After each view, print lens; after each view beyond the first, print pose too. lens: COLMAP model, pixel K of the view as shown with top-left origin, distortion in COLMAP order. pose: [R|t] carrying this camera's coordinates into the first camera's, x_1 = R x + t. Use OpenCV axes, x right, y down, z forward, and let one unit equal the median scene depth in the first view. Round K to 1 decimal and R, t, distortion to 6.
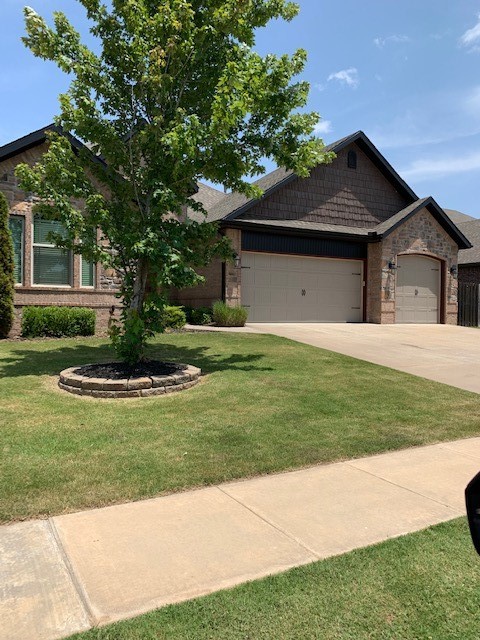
lens RADIAL K [[483.5, 0, 240.0], [0, 483.5, 320.0], [0, 0, 1]] dist [0.013612, 0.006321]
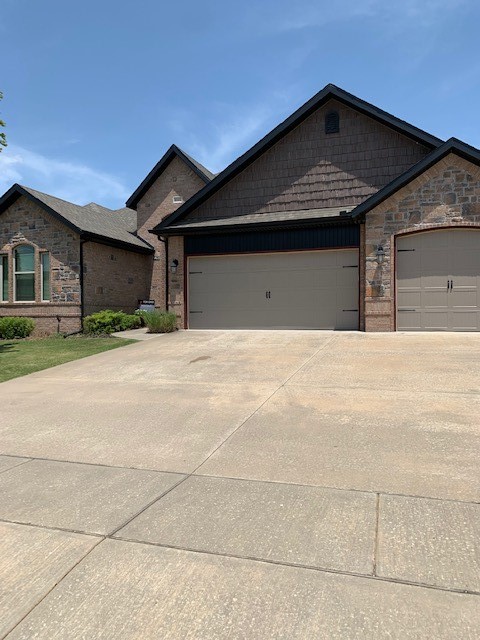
lens RADIAL K [[483.5, 0, 240.0], [0, 483.5, 320.0], [0, 0, 1]] dist [0.013612, 0.006321]
pose [[0.673668, -0.010171, -0.738964, 0.708589], [0.001469, 0.999922, -0.012424, -0.000652], [0.739033, 0.007284, 0.673630, 0.360822]]
